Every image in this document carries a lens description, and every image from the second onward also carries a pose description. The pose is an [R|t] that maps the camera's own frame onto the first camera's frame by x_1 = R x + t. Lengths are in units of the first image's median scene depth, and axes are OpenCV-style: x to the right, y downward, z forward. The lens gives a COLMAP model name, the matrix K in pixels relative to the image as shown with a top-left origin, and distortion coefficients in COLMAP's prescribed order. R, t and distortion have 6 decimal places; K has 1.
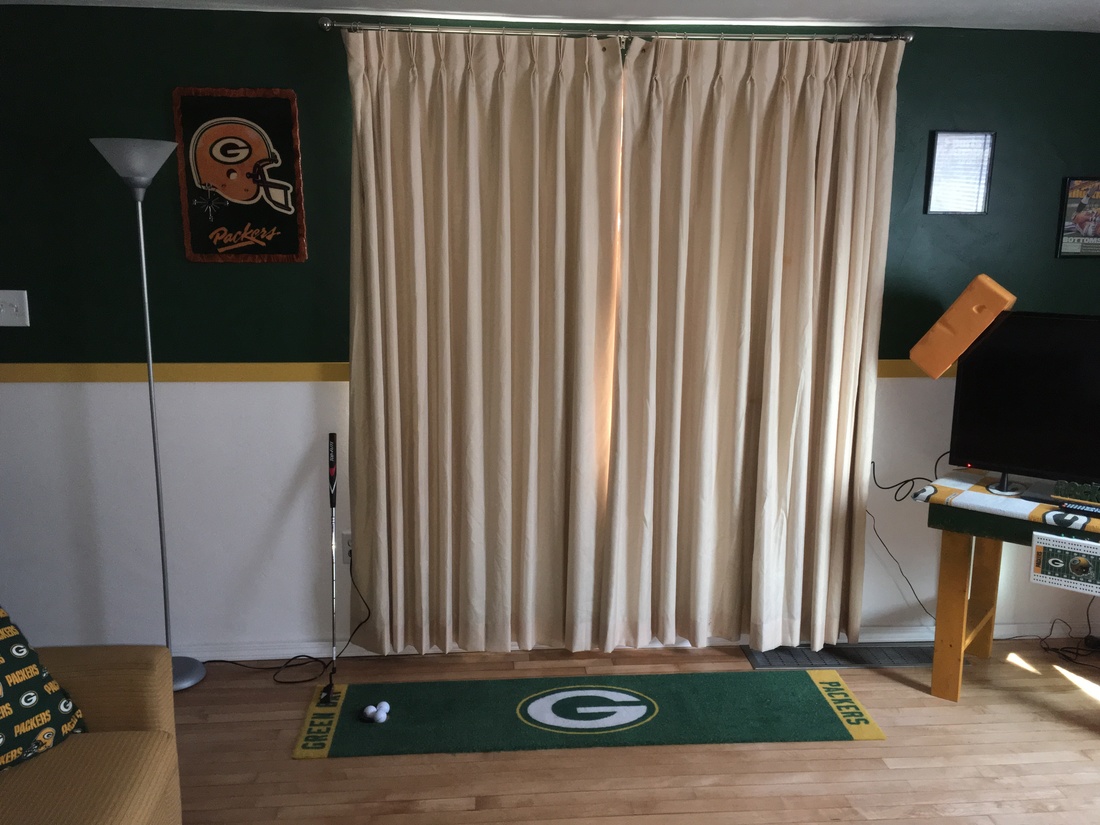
lens RADIAL K [[942.1, 0, 554.7], [0, 942.1, 415.9], [0, 0, 1]] dist [0.081293, -0.117824]
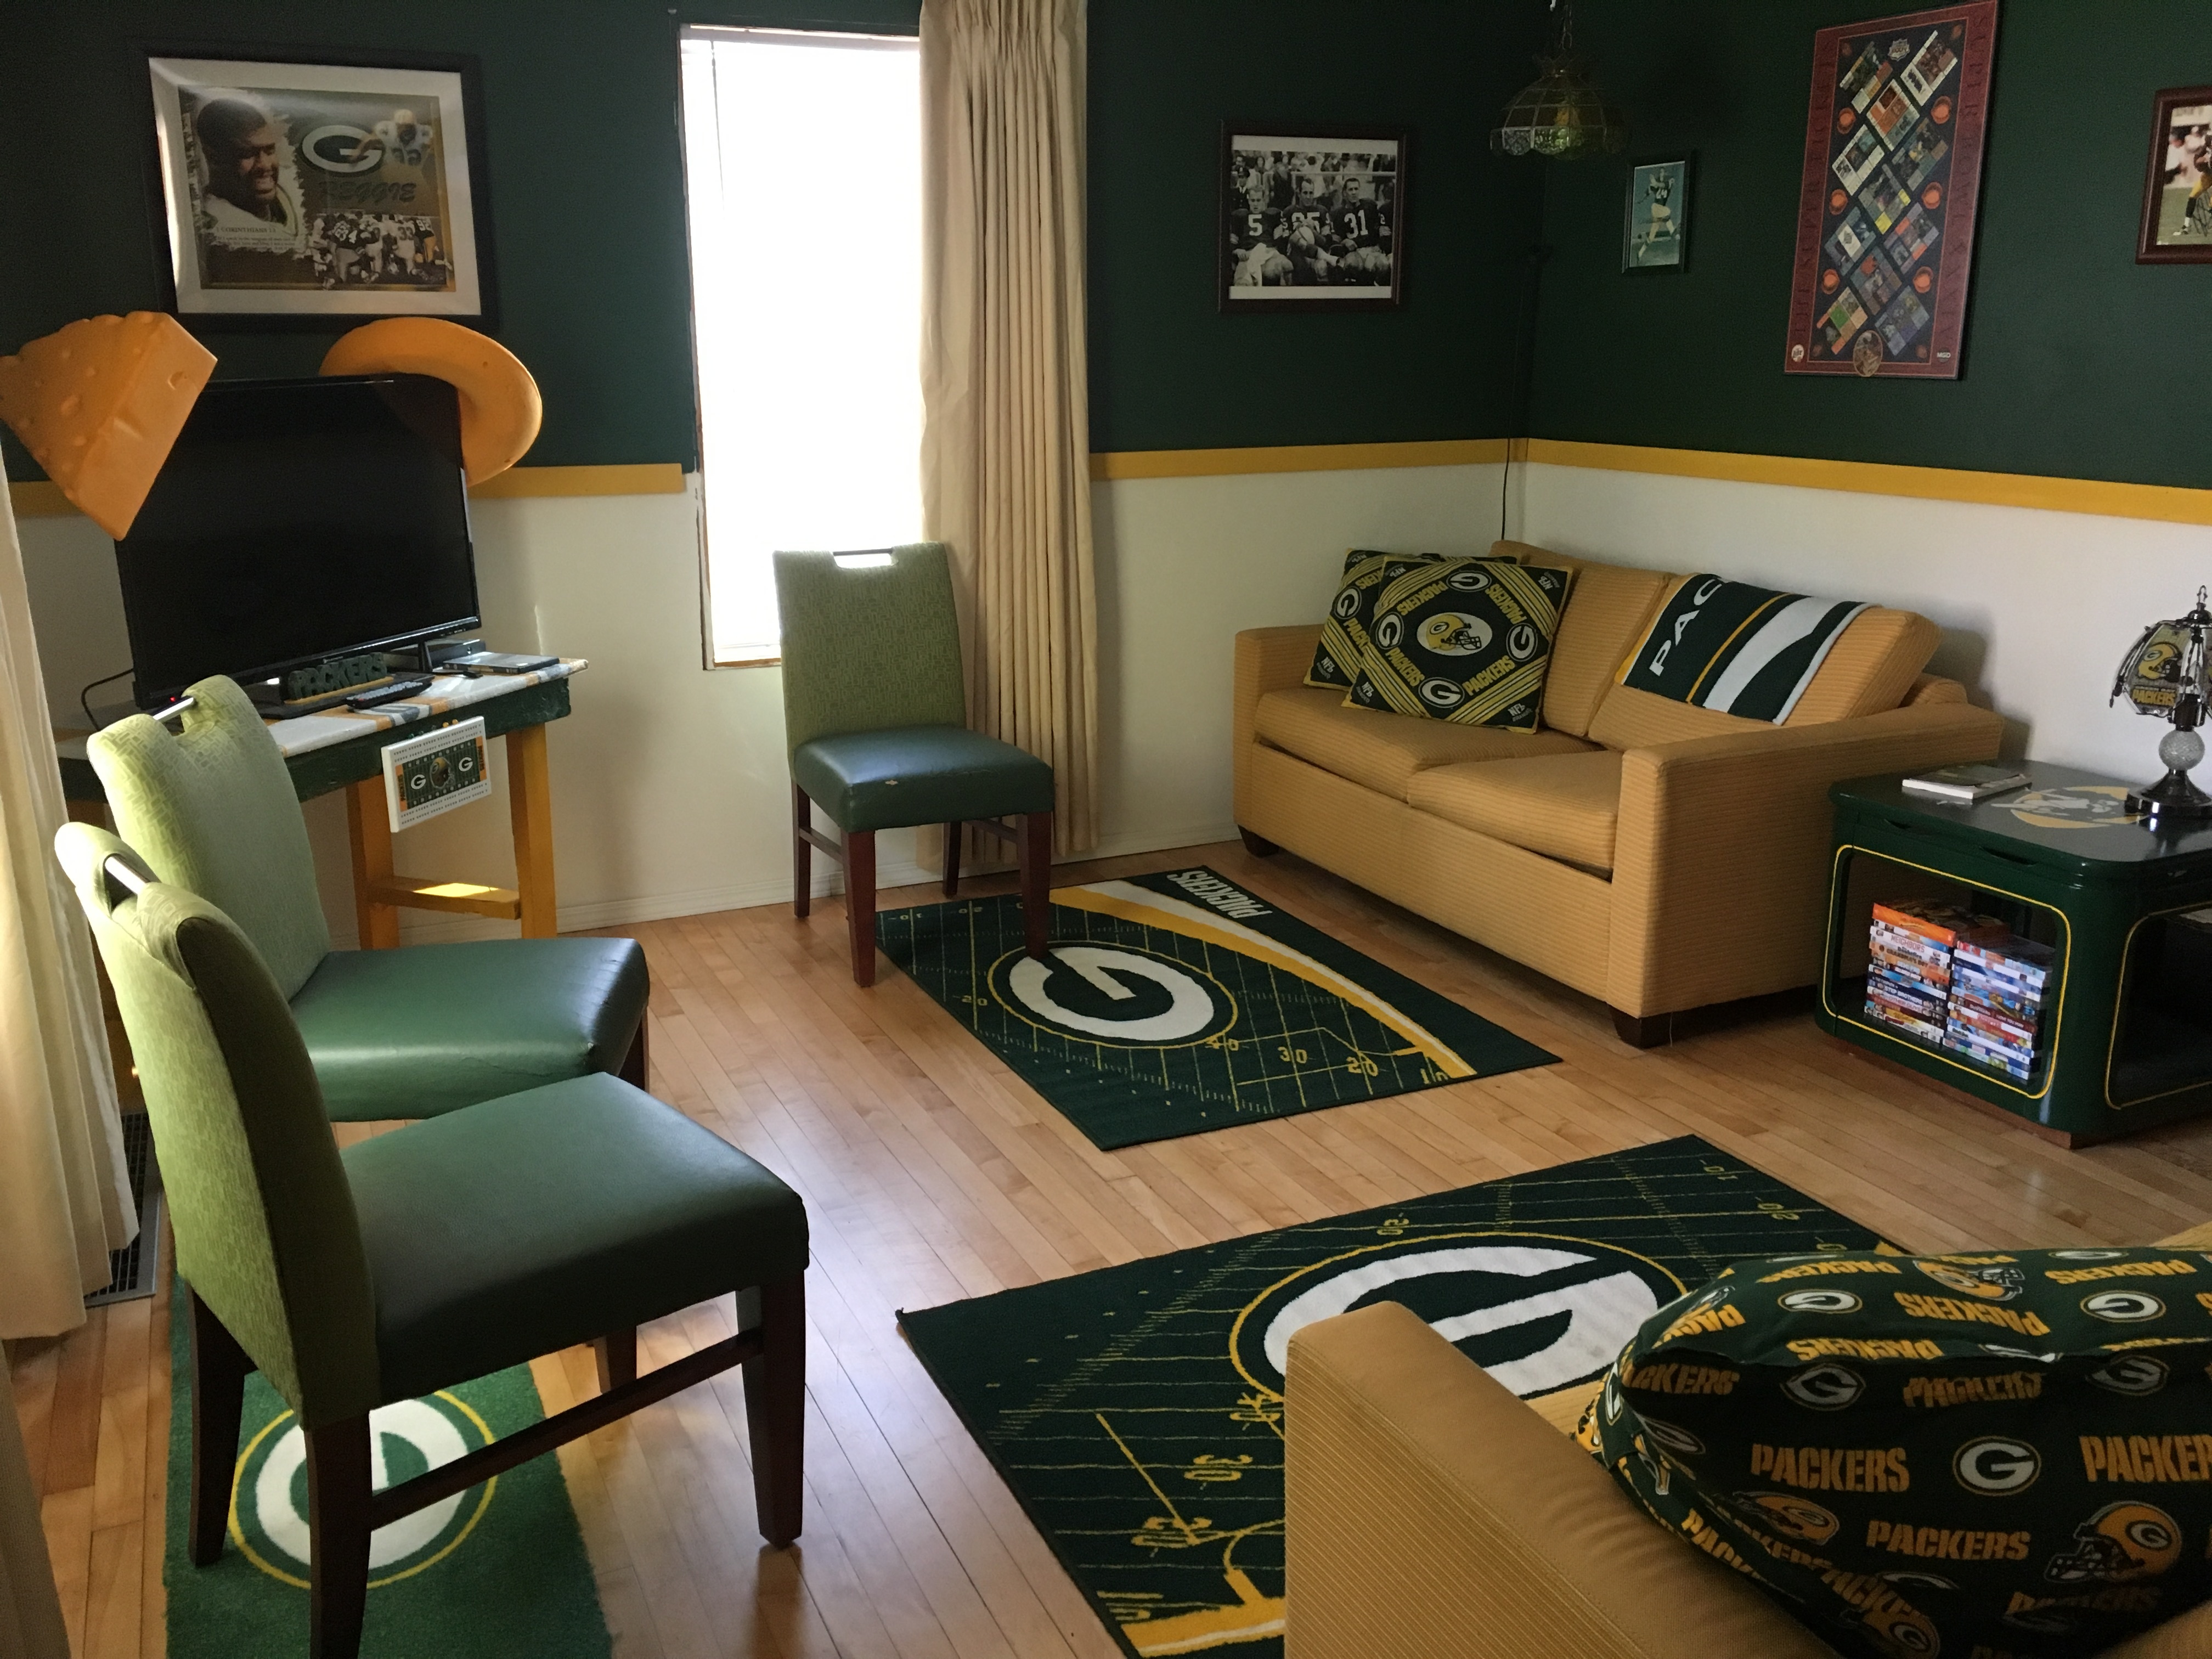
lens RADIAL K [[1894.6, 0, 1124.0], [0, 1894.6, 845.6], [0, 0, 1]] dist [0.081293, -0.117824]
pose [[-0.349068, -0.253213, 0.902239, -0.683822], [0.187516, 0.924455, 0.331996, -0.120206], [-0.918144, 0.285074, -0.275216, 0.833182]]
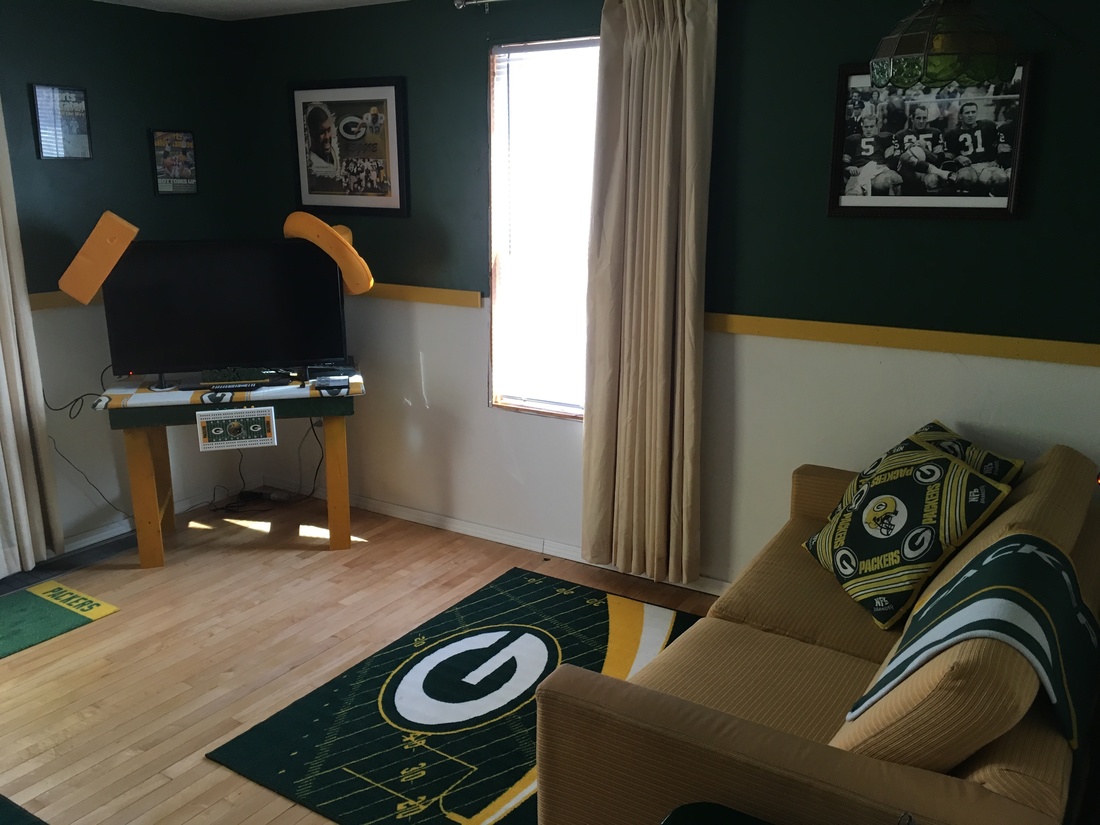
lens RADIAL K [[942.1, 0, 554.8], [0, 942.1, 417.4], [0, 0, 1]] dist [0.081293, -0.117824]
pose [[0.606870, -0.207230, 0.767310, -0.169712], [0.162046, 0.977394, 0.135805, 0.029787], [-0.778107, 0.041923, 0.626732, -0.158265]]
